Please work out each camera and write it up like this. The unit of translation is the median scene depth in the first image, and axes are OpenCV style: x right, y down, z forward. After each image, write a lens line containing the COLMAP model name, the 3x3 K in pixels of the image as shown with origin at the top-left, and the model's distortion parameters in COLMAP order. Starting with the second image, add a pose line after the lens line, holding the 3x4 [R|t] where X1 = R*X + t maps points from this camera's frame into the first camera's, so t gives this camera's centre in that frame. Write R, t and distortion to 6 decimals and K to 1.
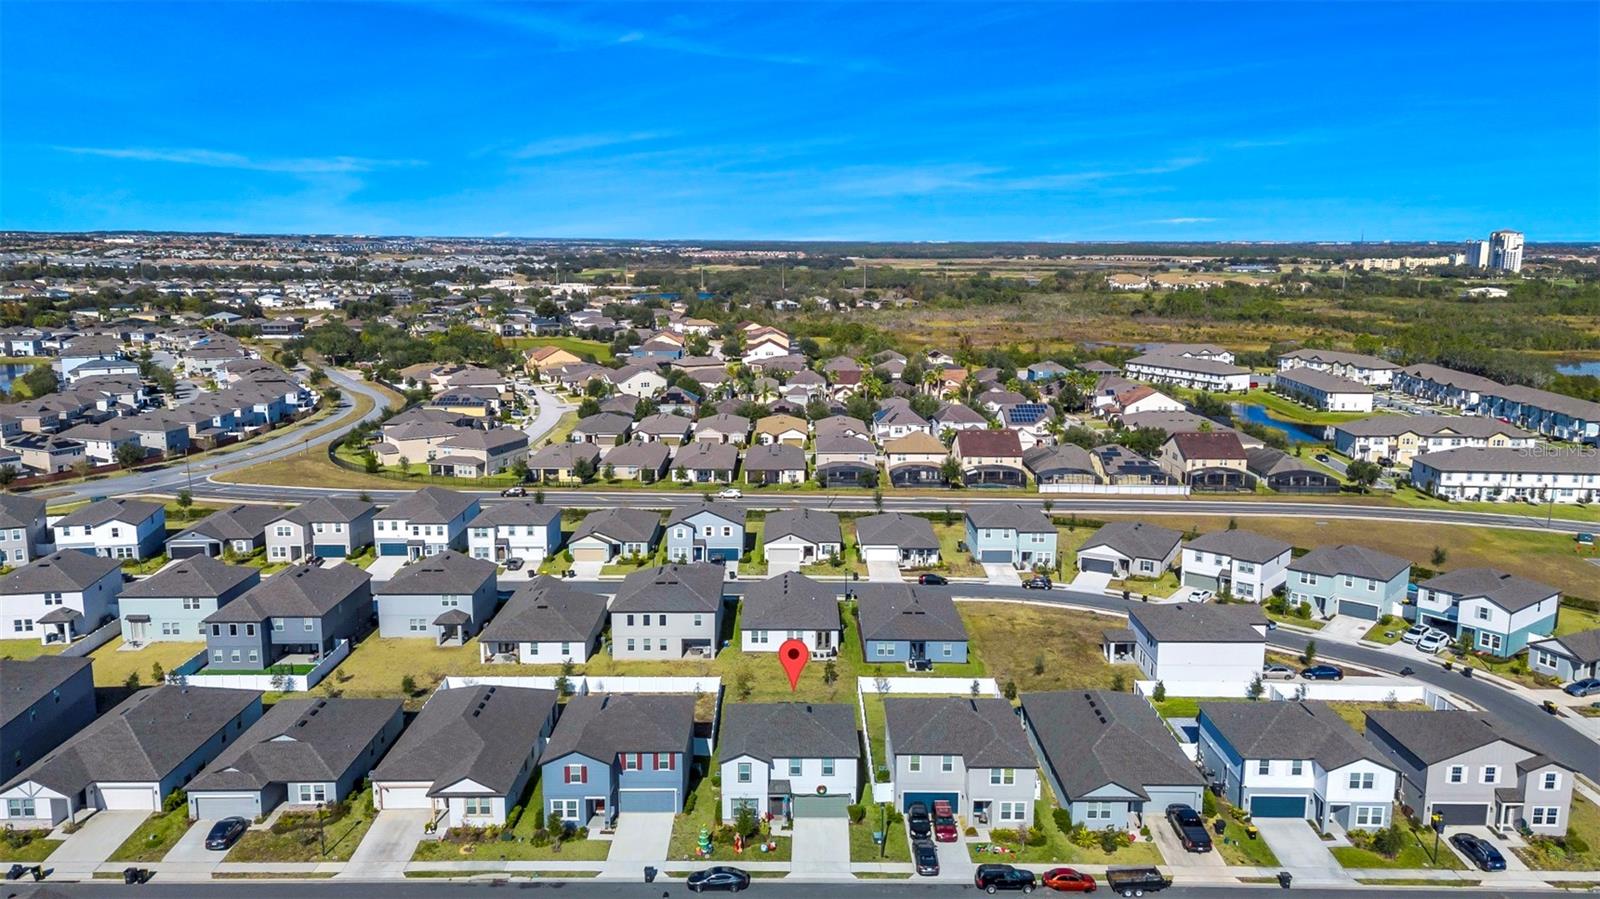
lens RADIAL K [[1171.5, 0, 806.9], [0, 1171.5, 449.6], [0, 0, 1]] dist [0.086364, -0.078595]
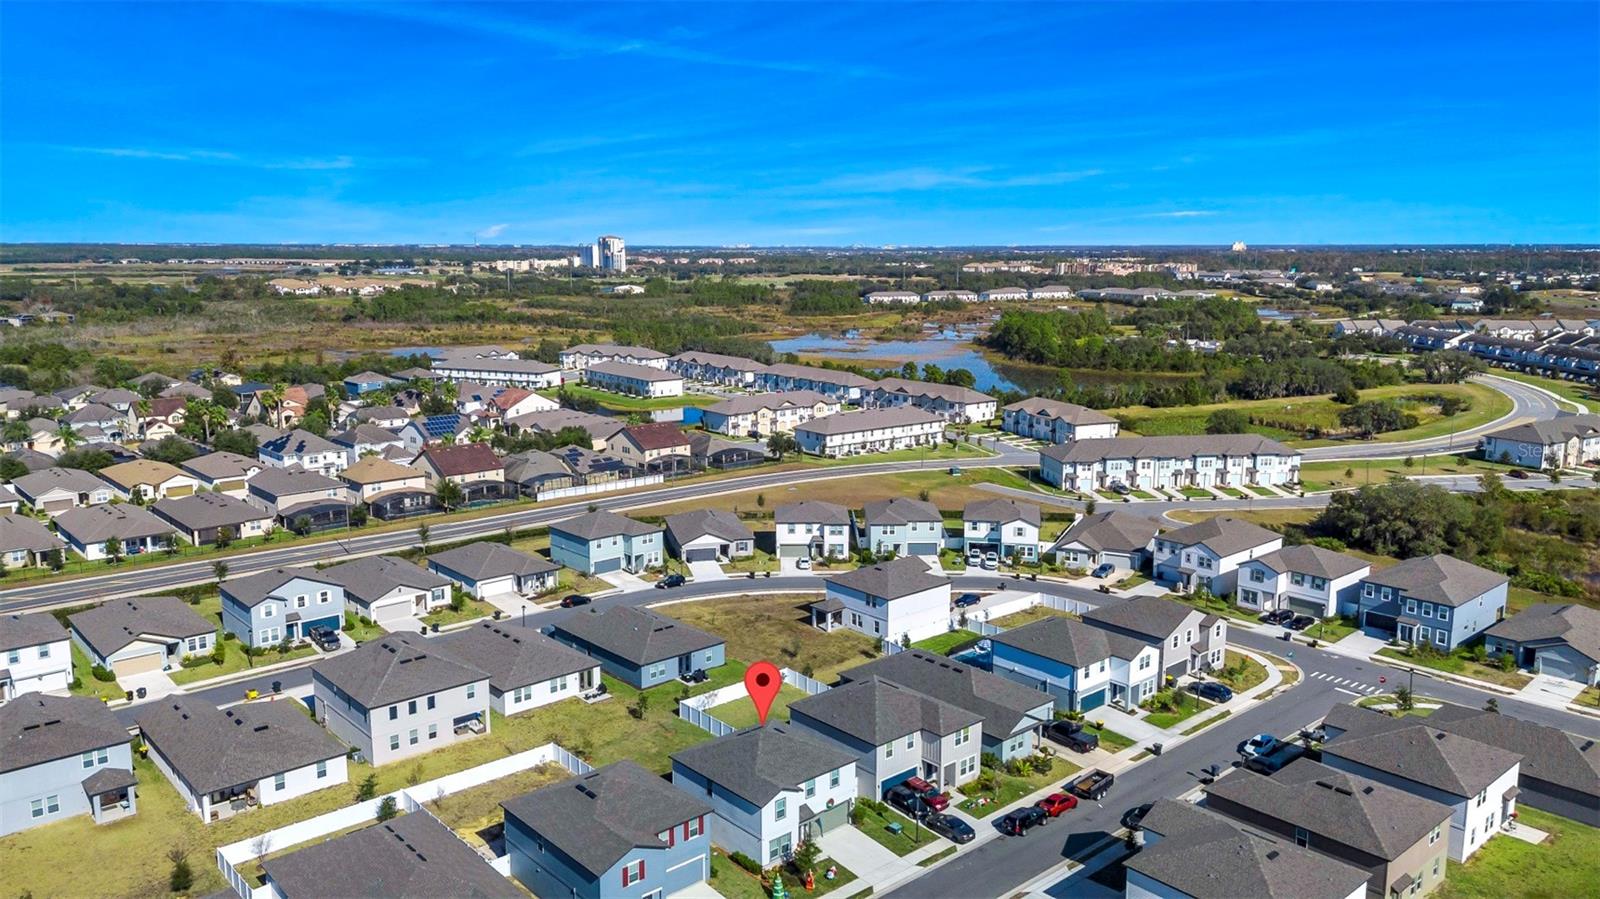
lens RADIAL K [[1171.5, 0, 802.6], [0, 1171.5, 451.9], [0, 0, 1]] dist [0.086364, -0.078595]
pose [[0.755894, -0.121318, 0.643355, -0.393781], [0.121544, 0.991602, 0.044183, -0.031802], [-0.643312, 0.044798, 0.764292, 0.162639]]
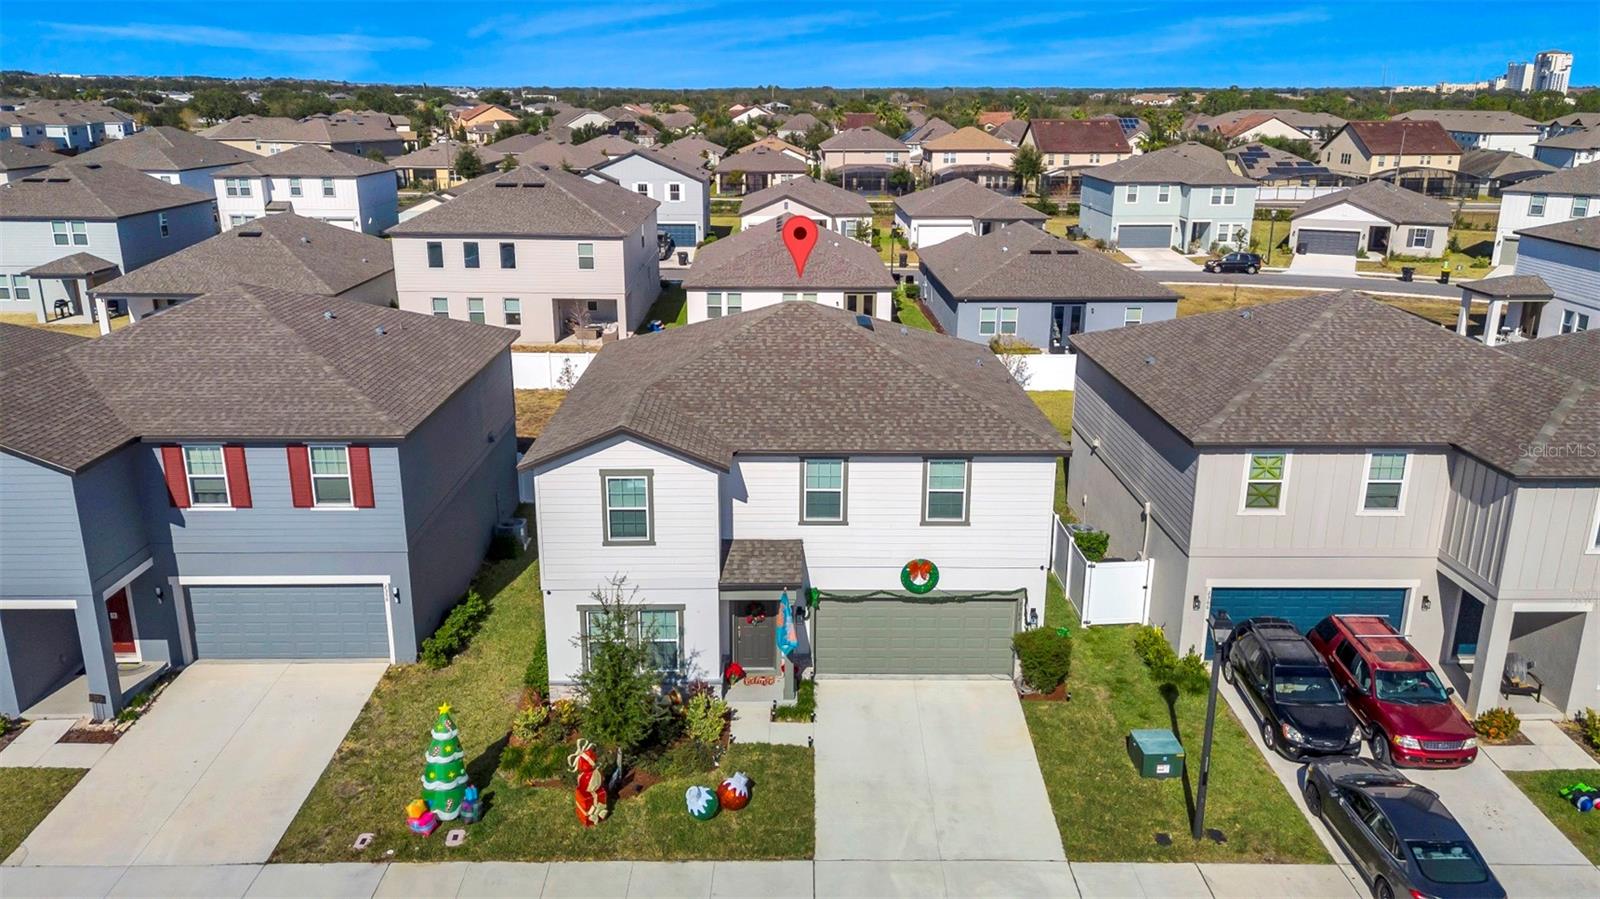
lens RADIAL K [[1171.5, 0, 800.4], [0, 1171.5, 452.3], [0, 0, 1]] dist [0.086364, -0.078595]
pose [[0.999991, -0.004150, 0.001332, -0.009912], [0.003963, 0.992977, 0.118237, 0.149051], [-0.001813, -0.118231, 0.992985, 0.480507]]
